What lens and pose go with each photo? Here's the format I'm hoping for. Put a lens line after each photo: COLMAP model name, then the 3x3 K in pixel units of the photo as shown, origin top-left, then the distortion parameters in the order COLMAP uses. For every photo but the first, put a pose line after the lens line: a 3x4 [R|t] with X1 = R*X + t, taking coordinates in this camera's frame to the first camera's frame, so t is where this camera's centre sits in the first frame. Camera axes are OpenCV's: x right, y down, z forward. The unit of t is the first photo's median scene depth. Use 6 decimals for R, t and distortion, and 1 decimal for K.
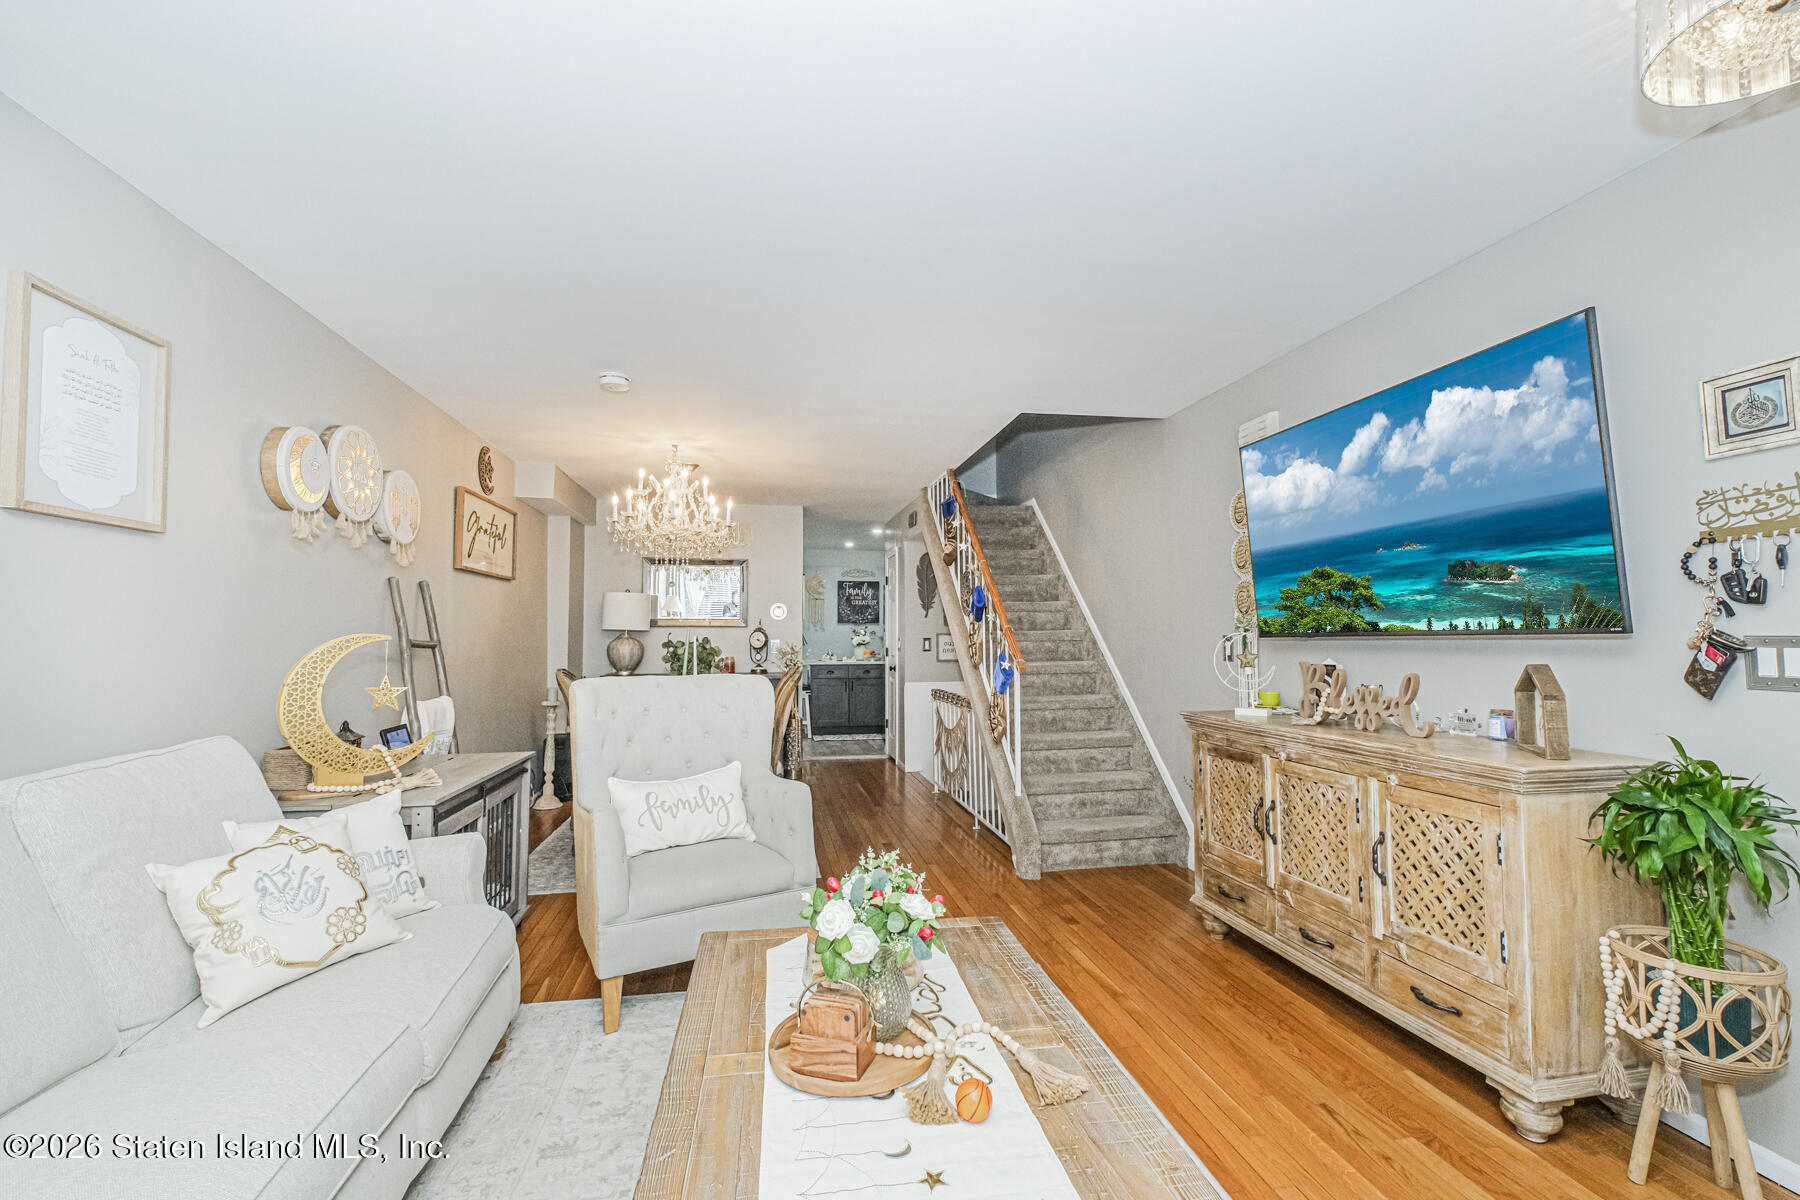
lens RADIAL K [[778.1, 0, 907.4], [0, 778.1, 603.0], [0, 0, 1]] dist [0.000343, -0.000137]
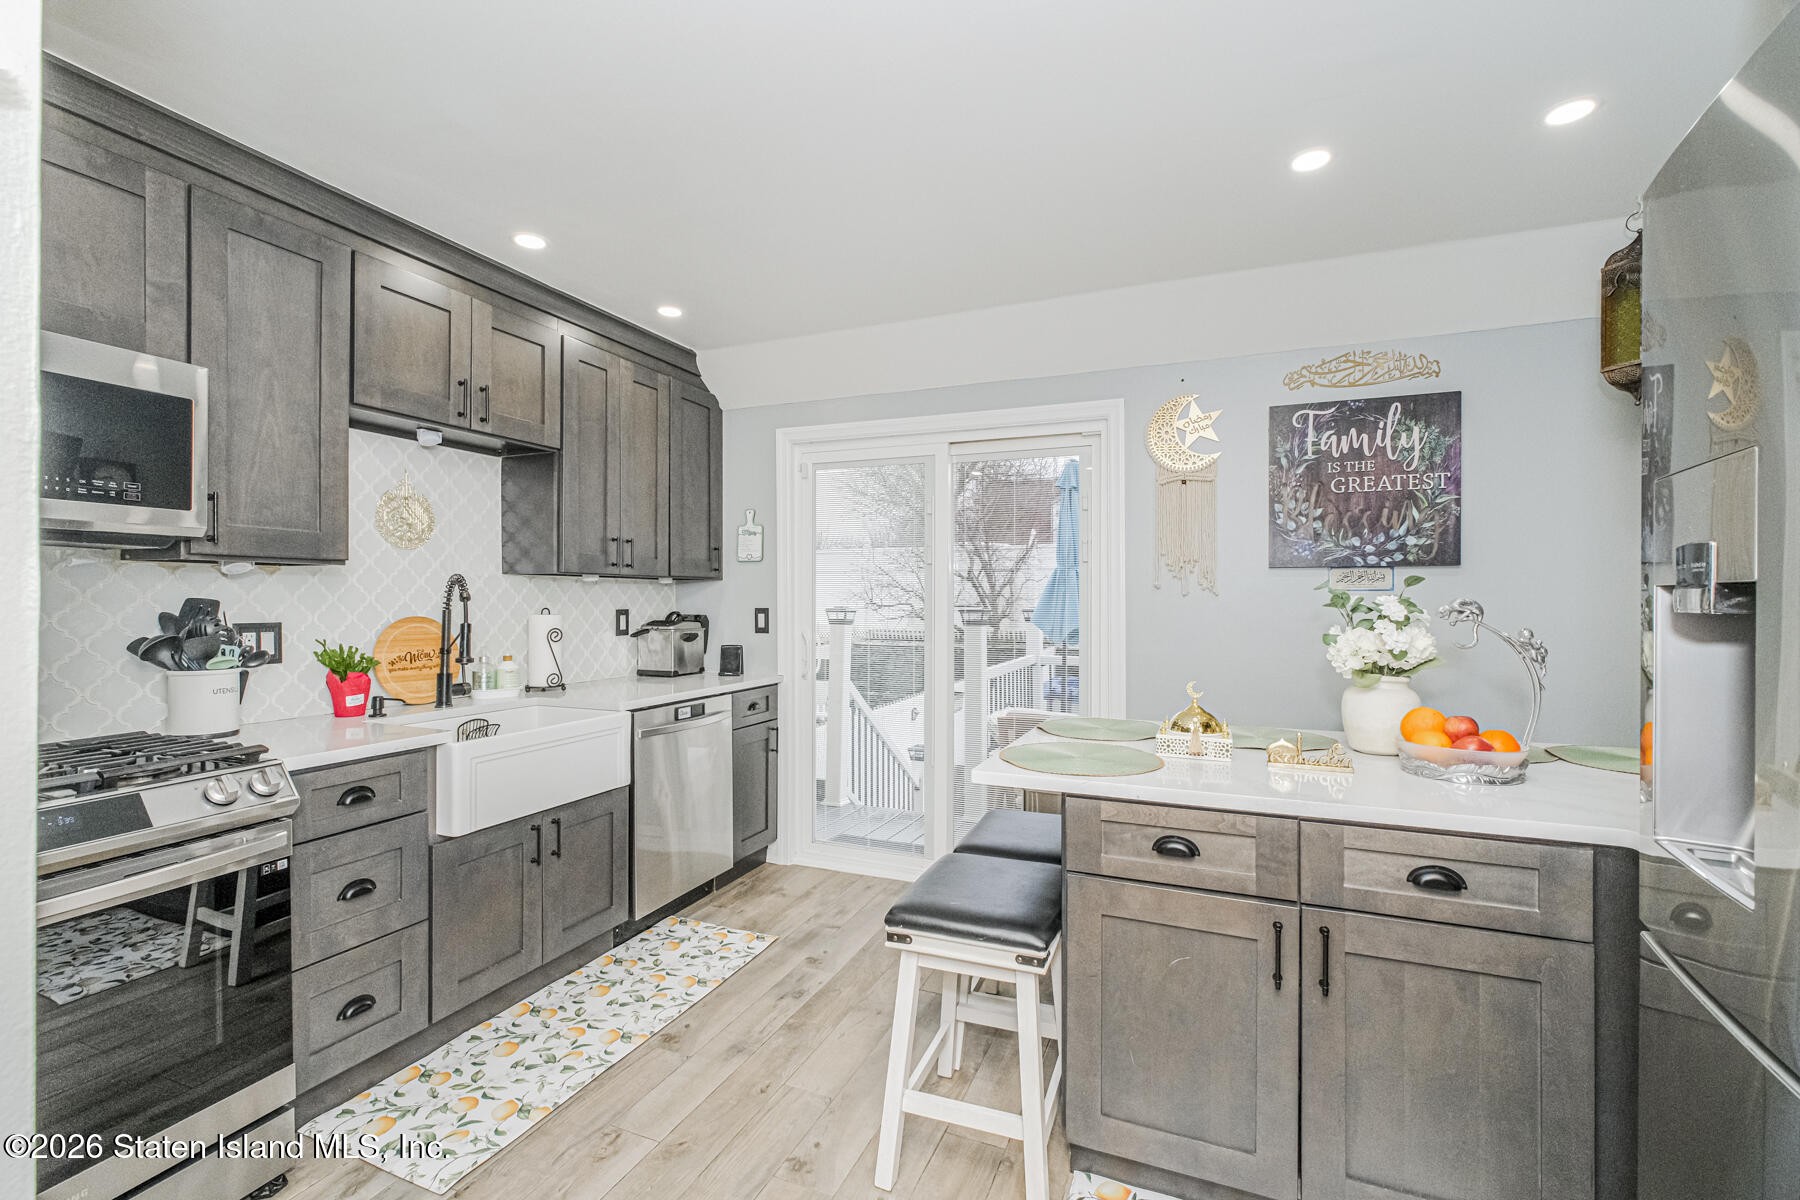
lens RADIAL K [[781.5, 0, 898.8], [0, 781.5, 601.2], [0, 0, 1]] dist [-0.000911, -0.000106]
pose [[0.833503, 0.008887, -0.552444, -0.172802], [0.016336, 0.999037, 0.040718, 0.086965], [0.552273, -0.042964, 0.832555, 2.560606]]
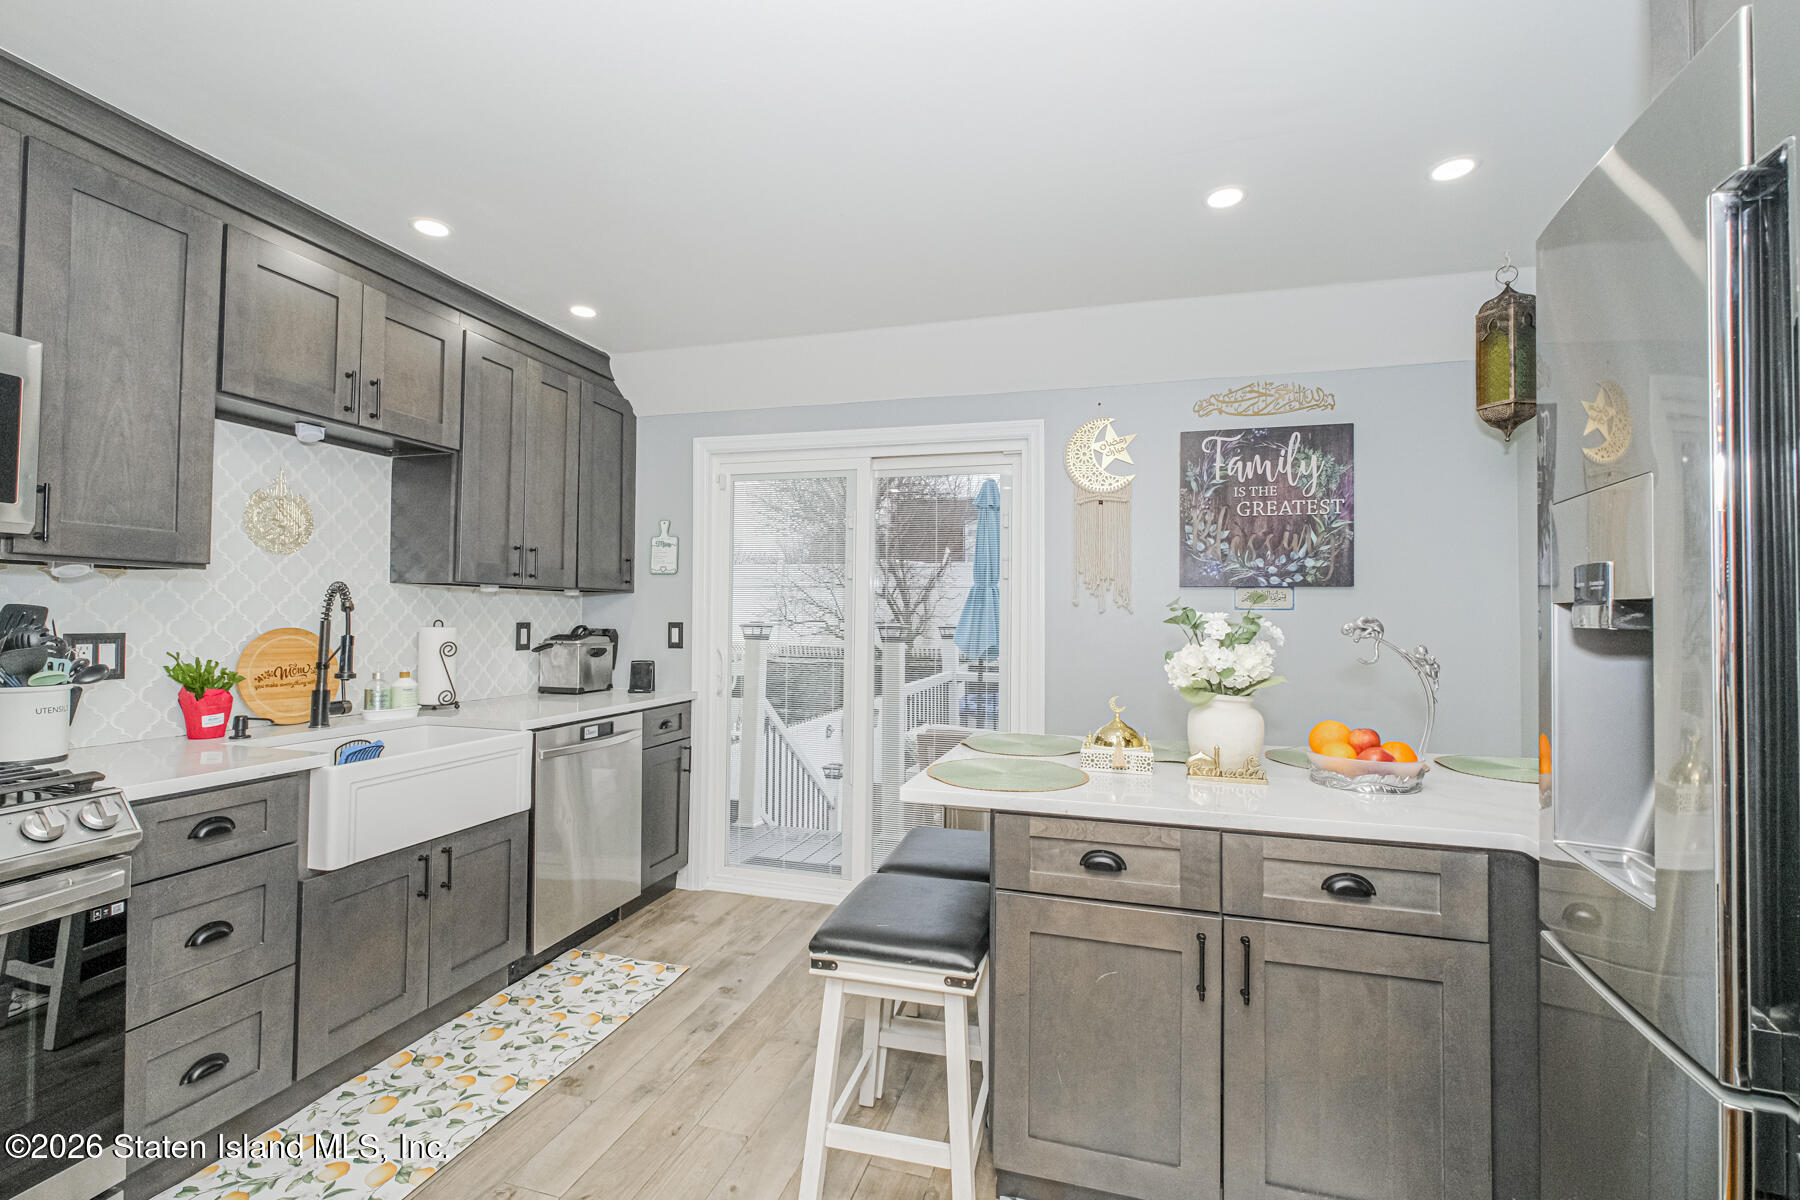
lens RADIAL K [[781.4, 0, 900.0], [0, 781.4, 600.0], [0, 0, 1]] dist [-0.001782, 0.000878]
pose [[0.890370, 0.005537, -0.455204, -0.189153], [0.003113, 0.999829, 0.018251, 0.090034], [0.455227, -0.017667, 0.890200, 2.565183]]
